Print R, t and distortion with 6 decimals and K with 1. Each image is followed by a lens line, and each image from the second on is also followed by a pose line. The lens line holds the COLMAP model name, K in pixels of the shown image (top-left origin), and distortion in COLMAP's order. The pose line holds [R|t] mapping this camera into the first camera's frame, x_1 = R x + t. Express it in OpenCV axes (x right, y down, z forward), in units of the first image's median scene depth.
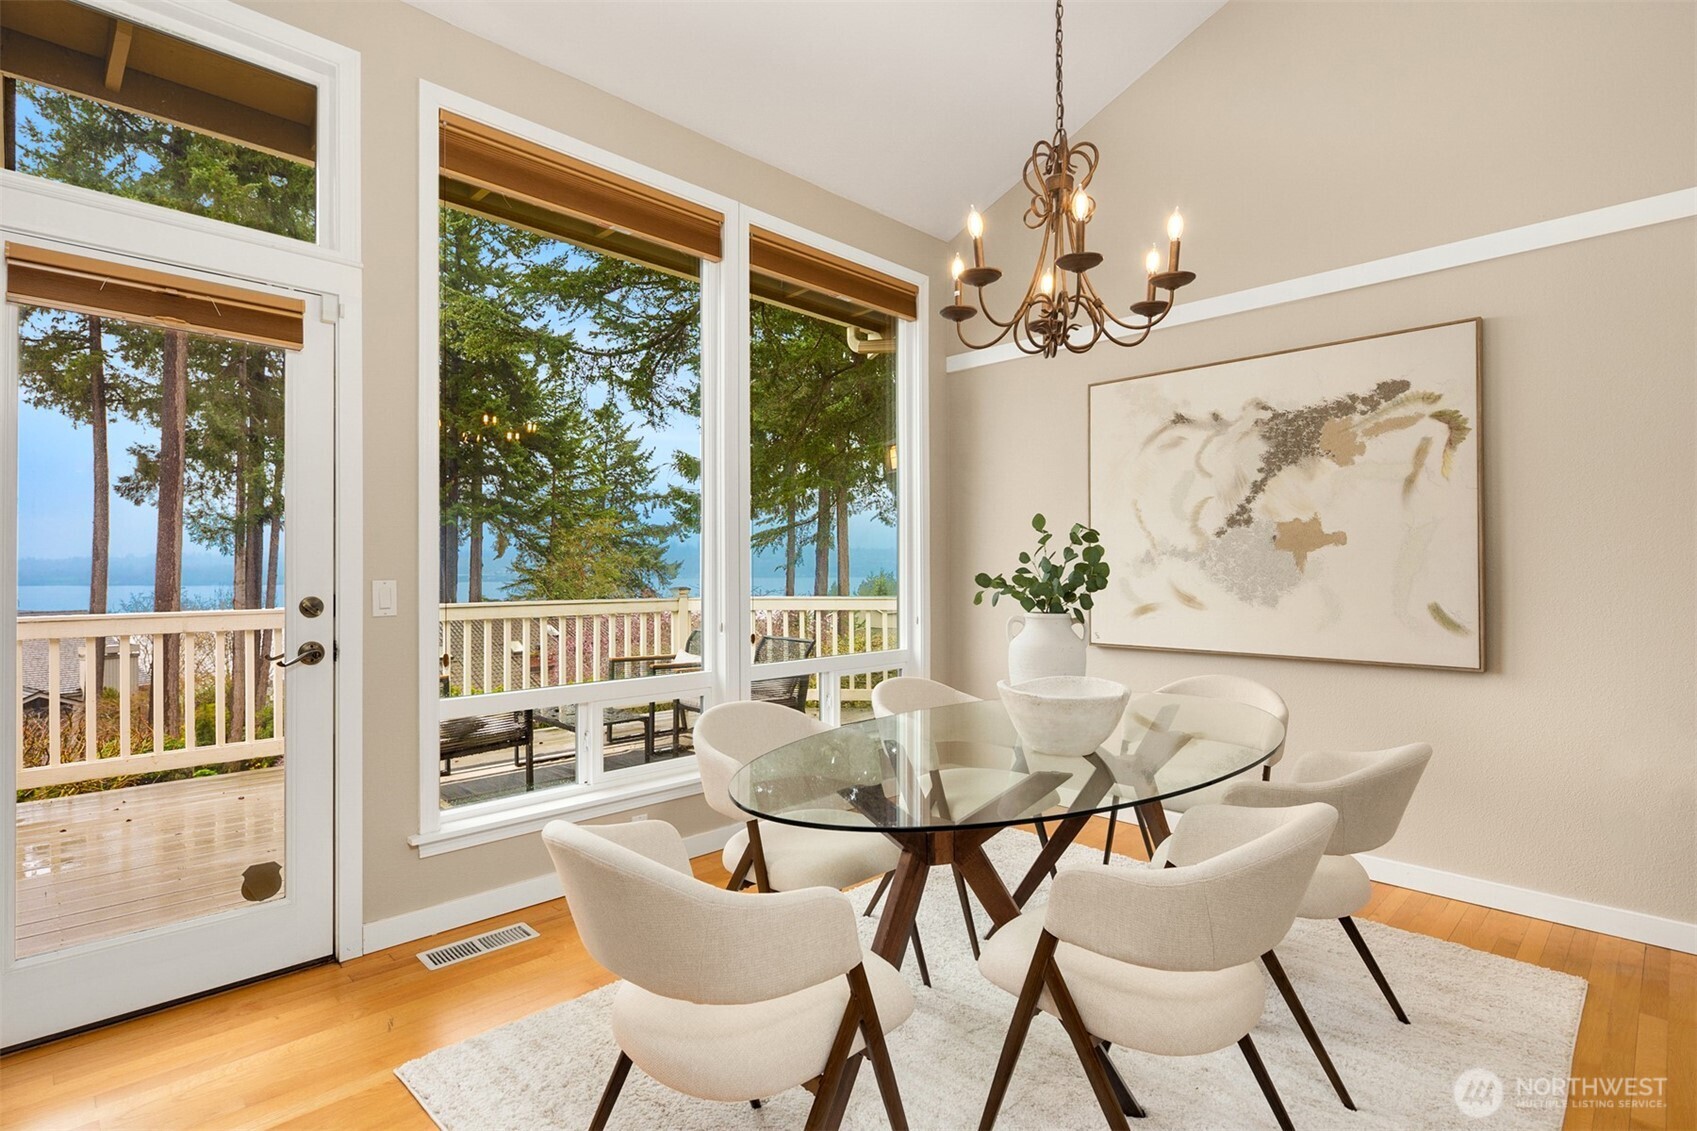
lens RADIAL K [[828.7, 0, 854.2], [0, 828.7, 565.4], [0, 0, 1]] dist [0.011161, -0.000990]
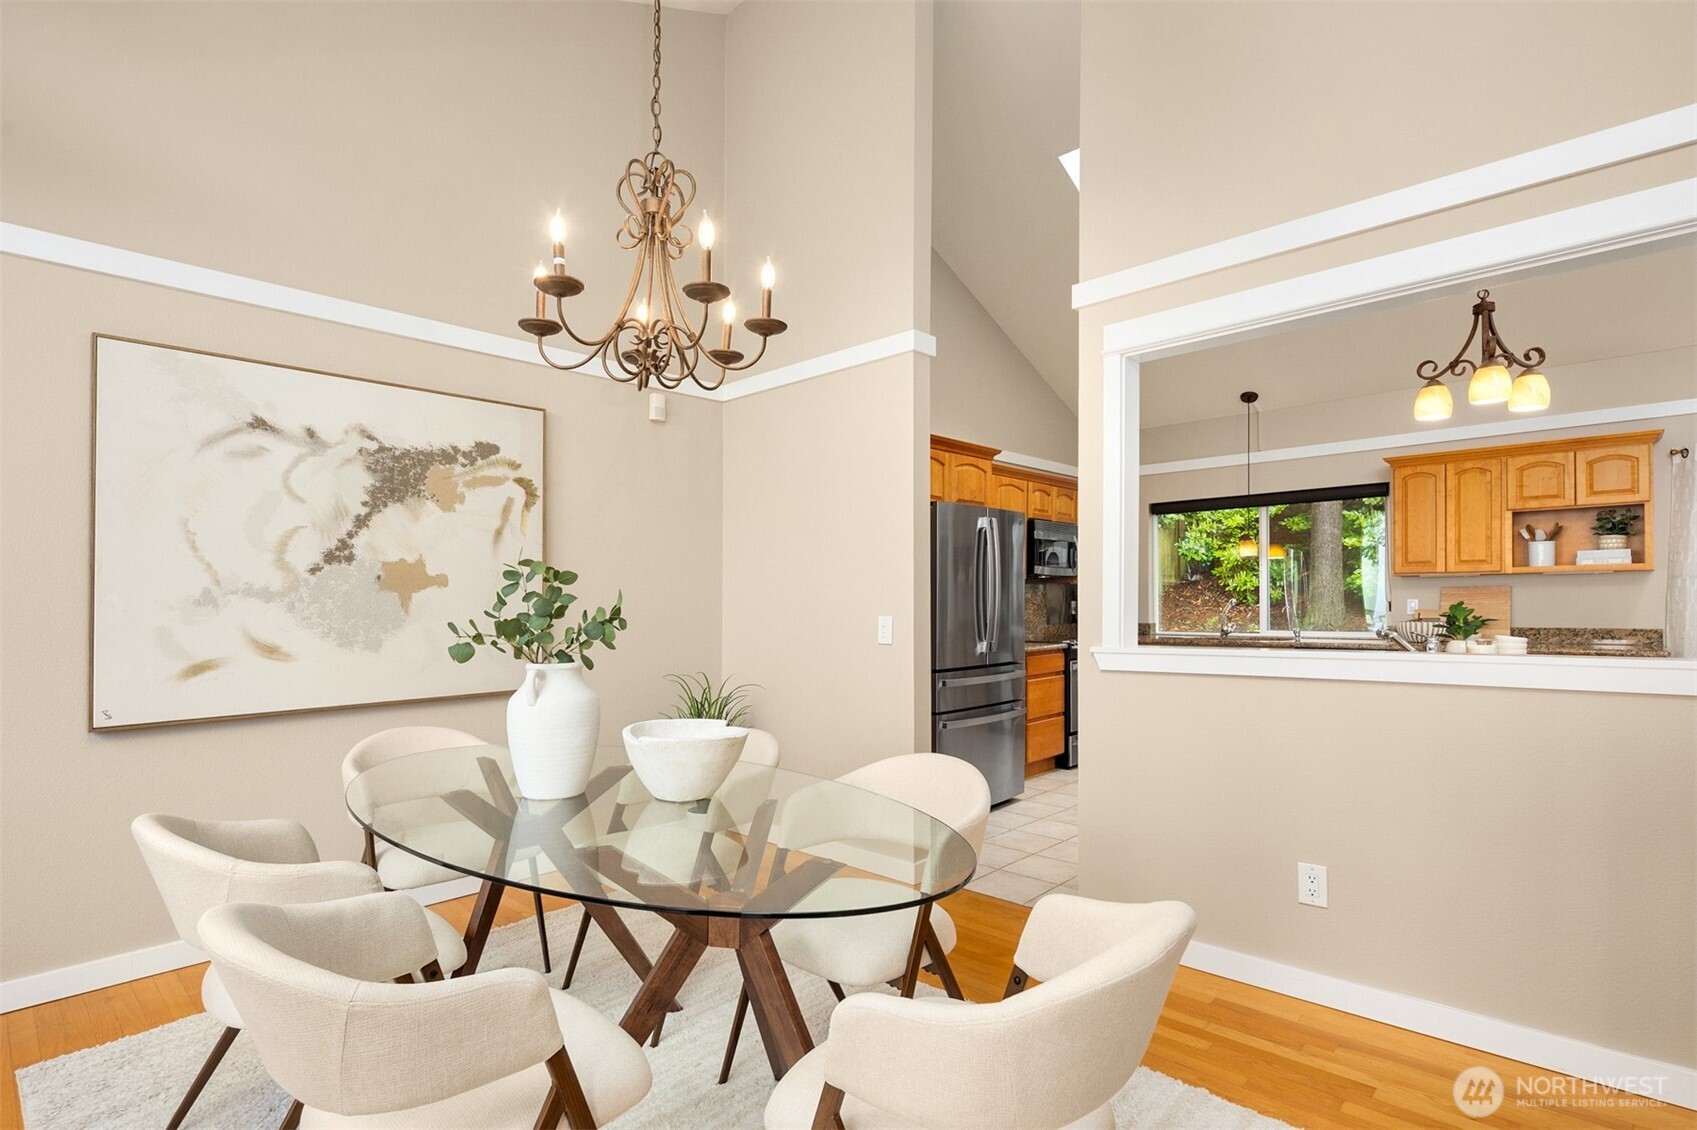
lens RADIAL K [[828.7, 0, 854.1], [0, 828.7, 576.9], [0, 0, 1]] dist [0.011161, -0.000990]
pose [[-0.011022, 0.027559, 0.999559, -0.437257], [0.002010, 0.999619, -0.027538, -0.007088], [-0.999937, 0.001705, -0.011073, 0.470199]]
